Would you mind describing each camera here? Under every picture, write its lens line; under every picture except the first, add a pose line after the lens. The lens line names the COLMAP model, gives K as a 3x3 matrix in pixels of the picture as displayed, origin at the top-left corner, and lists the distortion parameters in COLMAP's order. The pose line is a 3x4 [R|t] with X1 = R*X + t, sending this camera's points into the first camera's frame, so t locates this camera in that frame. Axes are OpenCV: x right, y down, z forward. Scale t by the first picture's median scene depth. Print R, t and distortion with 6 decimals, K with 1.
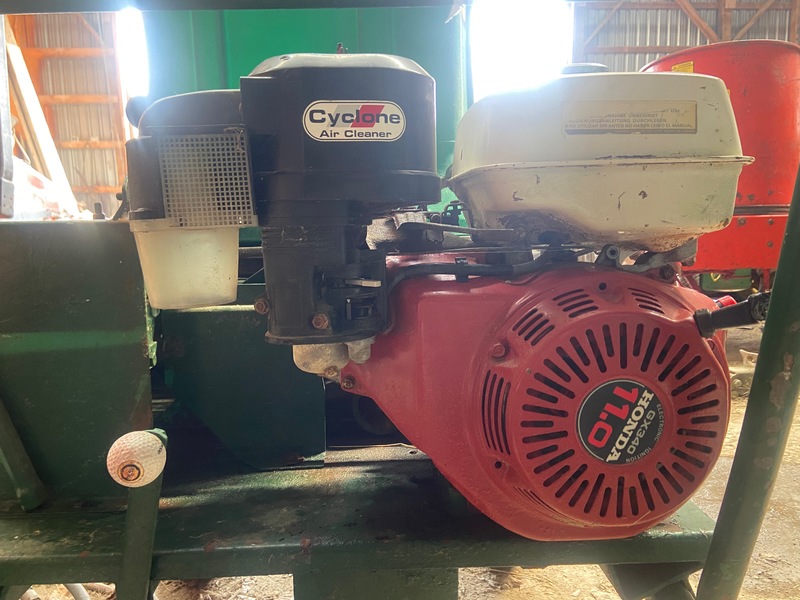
lens RADIAL K [[629.8, 0, 400.0], [0, 629.8, 300.0], [0, 0, 1]] dist [0.027784, -0.002791]
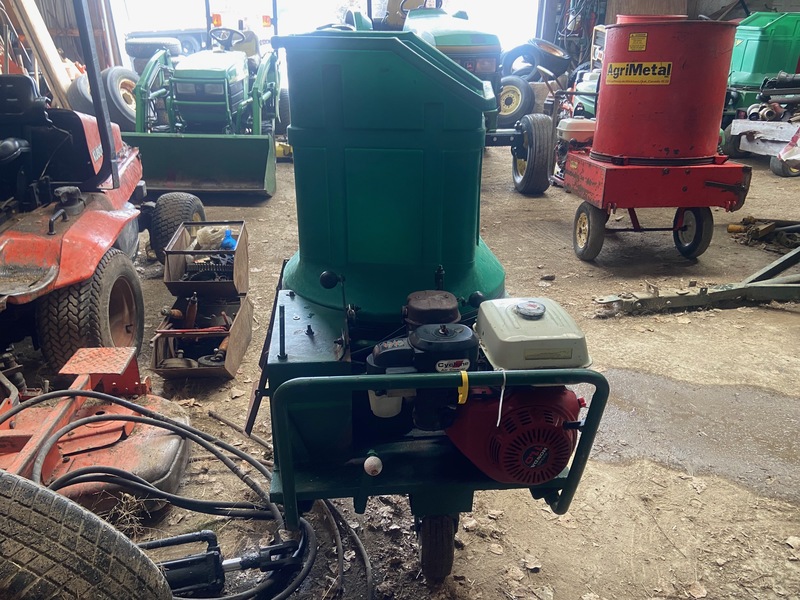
lens RADIAL K [[621.4, 0, 395.7], [0, 621.4, 290.2], [0, 0, 1]] dist [0.118573, -0.151432]
pose [[0.998364, 0.005781, 0.056888, -0.464939], [-0.021405, 0.960320, 0.278078, -1.306526], [-0.053023, -0.278841, 0.958872, -1.522054]]
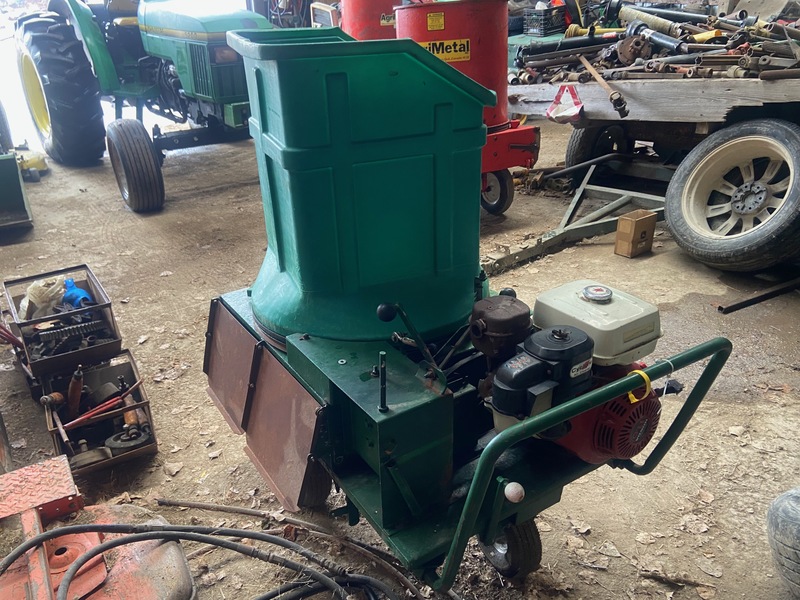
lens RADIAL K [[621.4, 0, 395.7], [0, 621.4, 290.2], [0, 0, 1]] dist [0.118573, -0.151432]
pose [[0.868643, -0.215707, 0.446016, -1.858692], [0.071453, 0.945376, 0.318055, -1.469664], [-0.490260, -0.244407, 0.836607, -0.820815]]
